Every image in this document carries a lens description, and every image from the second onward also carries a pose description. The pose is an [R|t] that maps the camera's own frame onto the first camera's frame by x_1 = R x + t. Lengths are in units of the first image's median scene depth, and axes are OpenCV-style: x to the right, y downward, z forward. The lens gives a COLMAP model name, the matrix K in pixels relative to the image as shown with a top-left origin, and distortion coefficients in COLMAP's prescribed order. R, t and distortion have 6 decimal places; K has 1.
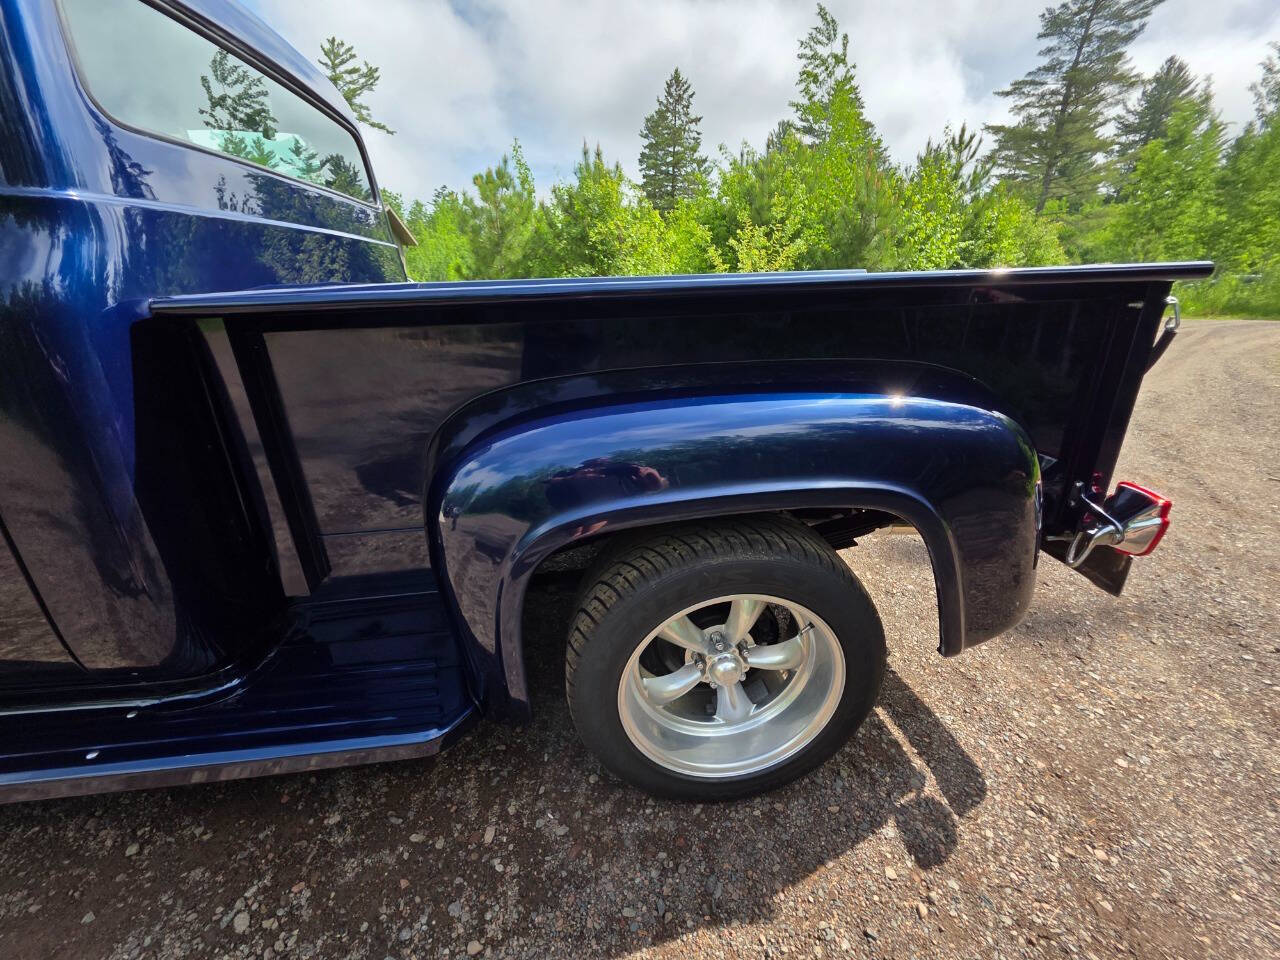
lens RADIAL K [[512.7, 0, 640.0], [0, 512.7, 480.0], [0, 0, 1]] dist [0.000503, 0.000539]
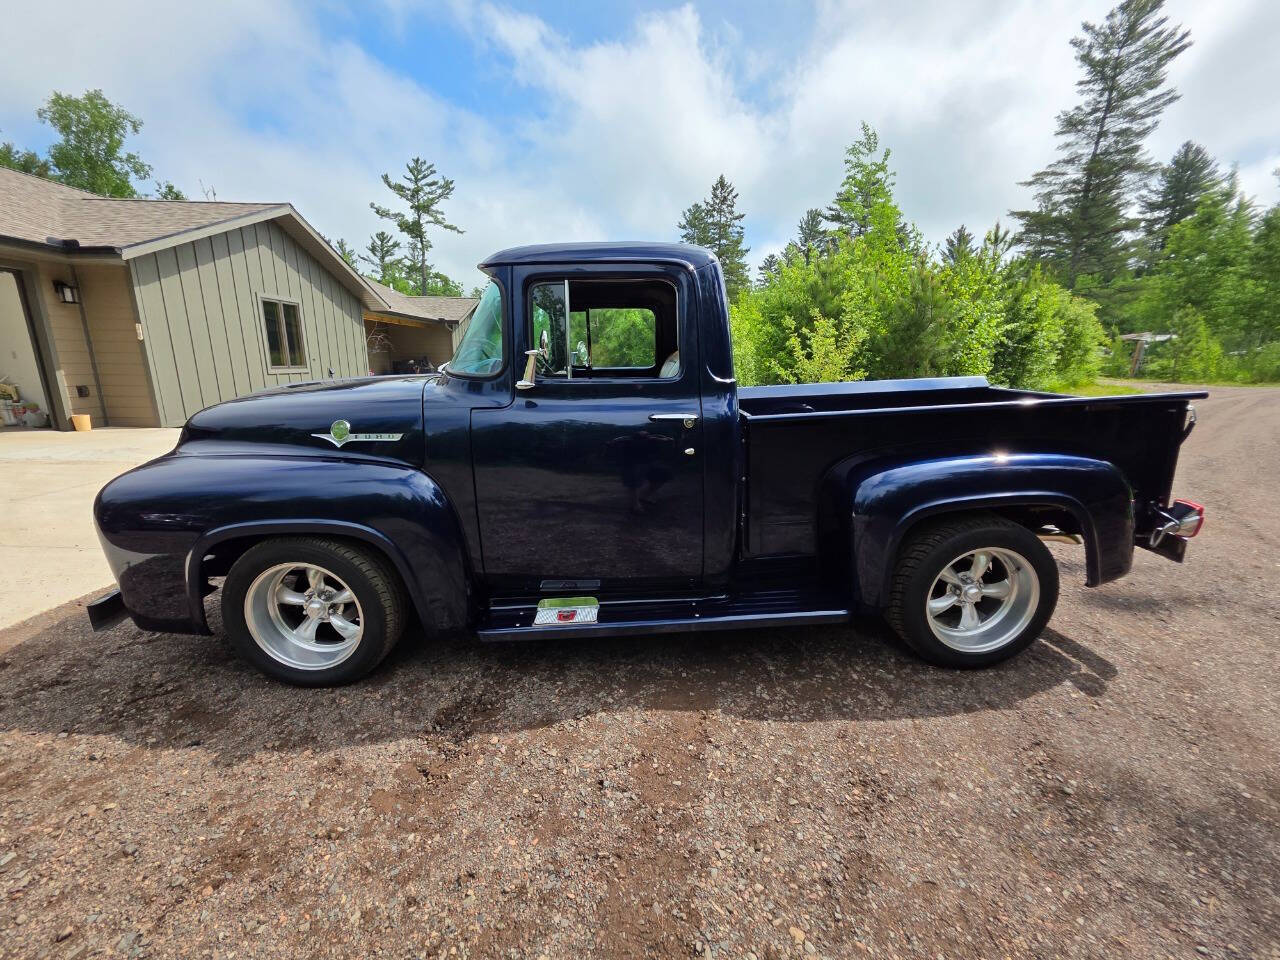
lens RADIAL K [[518.2, 0, 639.9], [0, 518.2, 484.6], [0, 0, 1]] dist [0.002755, 0.000222]
pose [[0.998502, -0.000880, -0.054701, -0.068221], [-0.005845, 0.992433, -0.122652, 0.014338], [0.054395, 0.122788, 0.990941, -0.074386]]
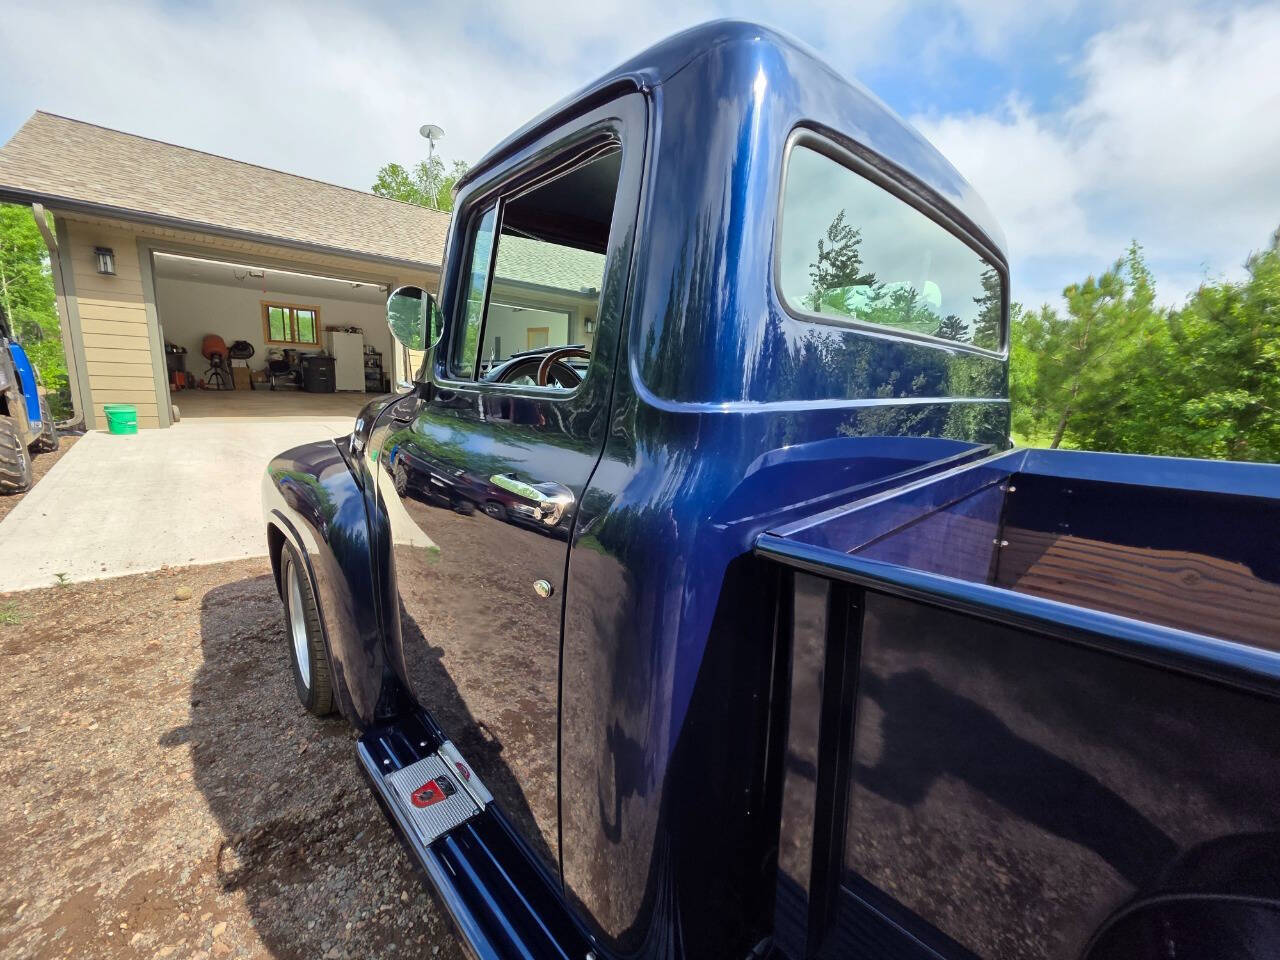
lens RADIAL K [[518.5, 0, 654.7], [0, 518.5, 474.3], [0, 0, 1]] dist [0.006968, 0.000094]
pose [[0.629522, 0.160364, -0.760253, -0.024414], [-0.312994, 0.947907, -0.059226, -0.017114], [0.711151, 0.275239, 0.646921, 0.018996]]
